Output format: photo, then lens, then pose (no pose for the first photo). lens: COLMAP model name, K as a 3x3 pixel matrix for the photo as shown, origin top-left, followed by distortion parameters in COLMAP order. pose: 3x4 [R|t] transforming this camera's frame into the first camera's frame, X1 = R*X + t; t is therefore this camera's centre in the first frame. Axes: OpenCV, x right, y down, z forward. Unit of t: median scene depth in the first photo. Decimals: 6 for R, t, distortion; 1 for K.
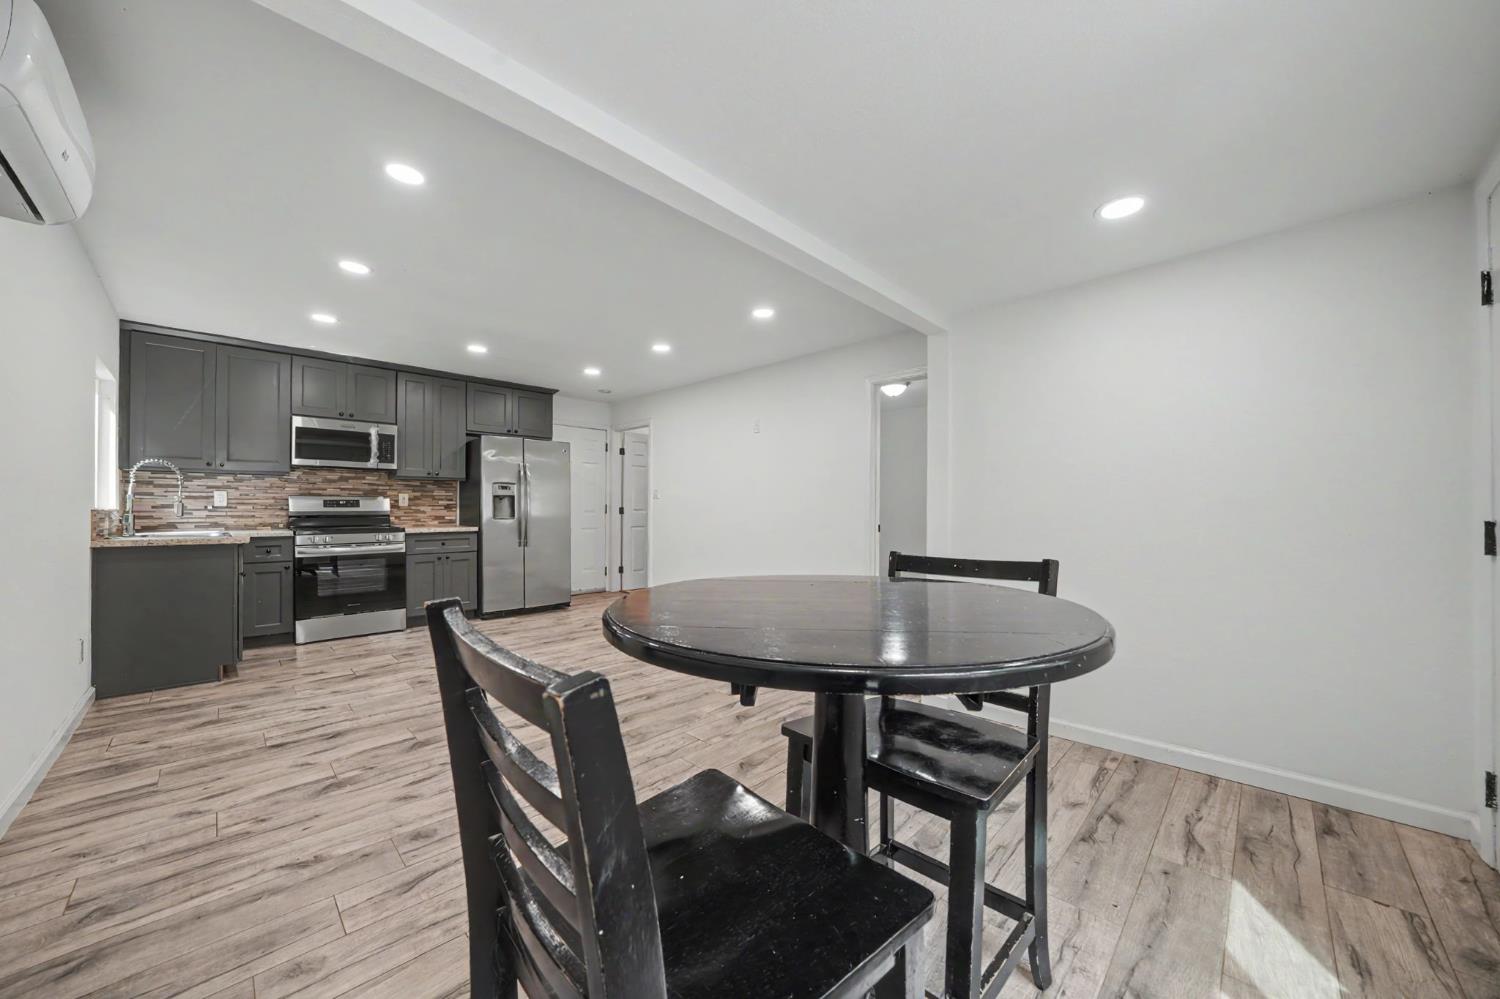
lens RADIAL K [[540.5, 0, 731.1], [0, 540.5, 505.8], [0, 0, 1]] dist [-0.021461, 0.001264]
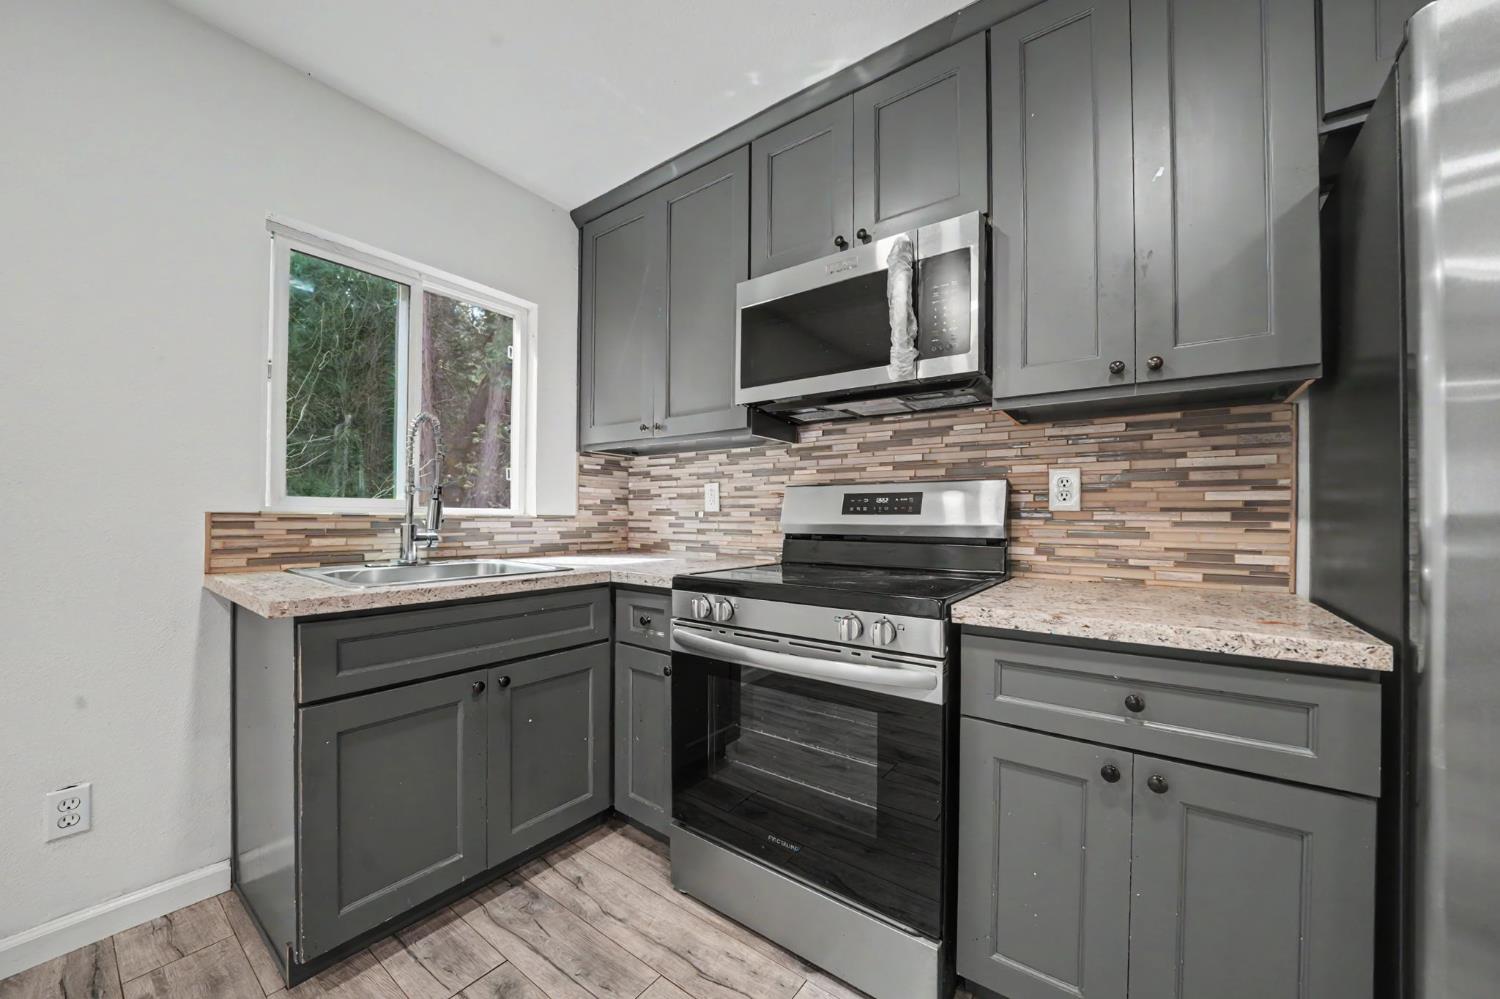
lens RADIAL K [[540.5, 0, 757.8], [0, 540.5, 519.9], [0, 0, 1]] dist [-0.021461, 0.001264]
pose [[0.171151, 0.004521, -0.985235, -0.402830], [-0.005608, 0.999978, 0.003614, 0.006164], [0.985229, 0.004906, 0.171172, 0.901808]]
